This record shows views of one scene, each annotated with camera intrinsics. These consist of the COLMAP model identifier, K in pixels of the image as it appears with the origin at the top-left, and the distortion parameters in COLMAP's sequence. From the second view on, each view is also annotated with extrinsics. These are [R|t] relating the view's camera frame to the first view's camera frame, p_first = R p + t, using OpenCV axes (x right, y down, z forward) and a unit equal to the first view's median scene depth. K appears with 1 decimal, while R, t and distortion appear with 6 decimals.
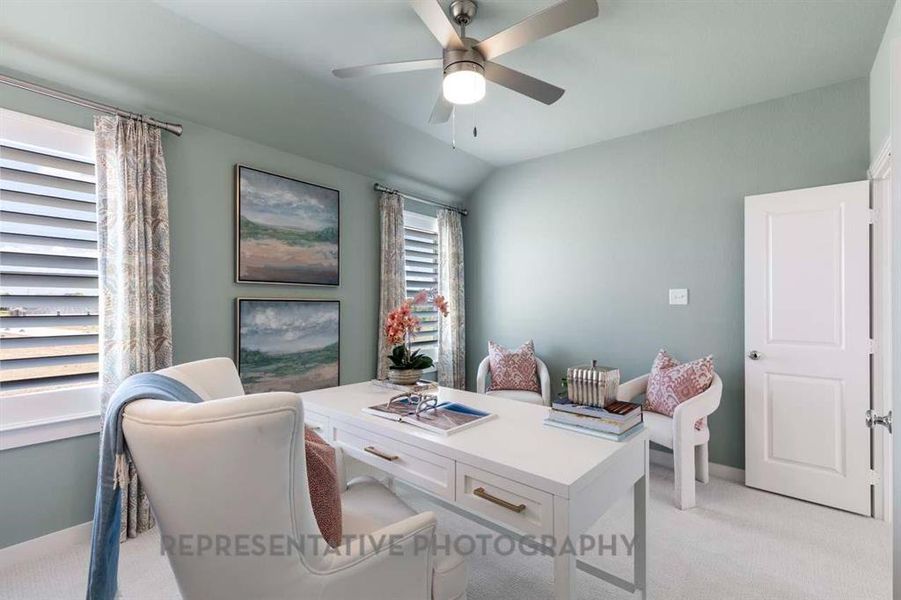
lens RADIAL K [[538.7, 0, 457.6], [0, 538.7, 301.1], [0, 0, 1]] dist [0.016208, 0.000108]
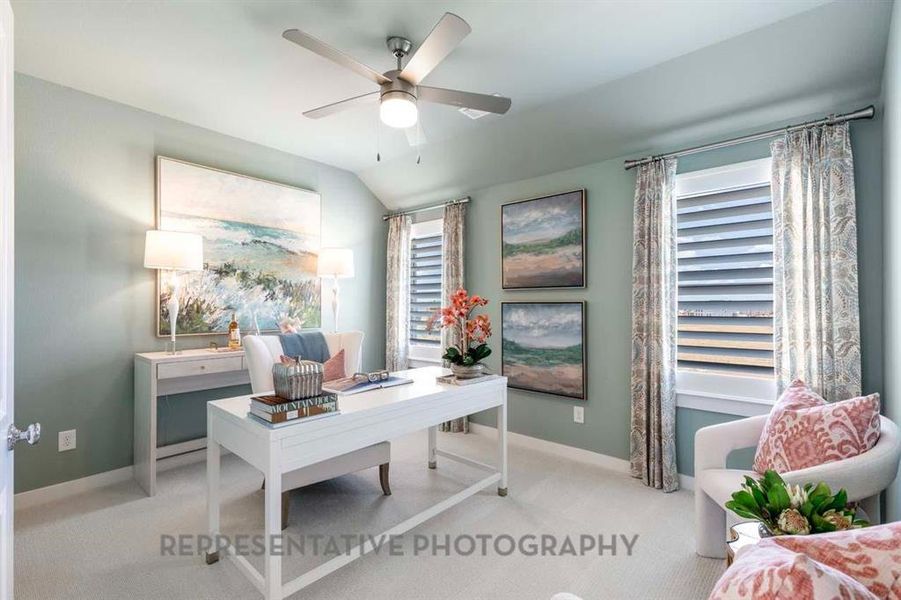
lens RADIAL K [[416.7, 0, 460.3], [0, 416.7, 302.4], [0, 0, 1]] dist [0.020442, 0.000288]
pose [[-0.151427, -0.014865, -0.988357, 0.587368], [0.004026, 0.999869, -0.015655, 0.011434], [0.988460, -0.006349, -0.151347, 0.935409]]
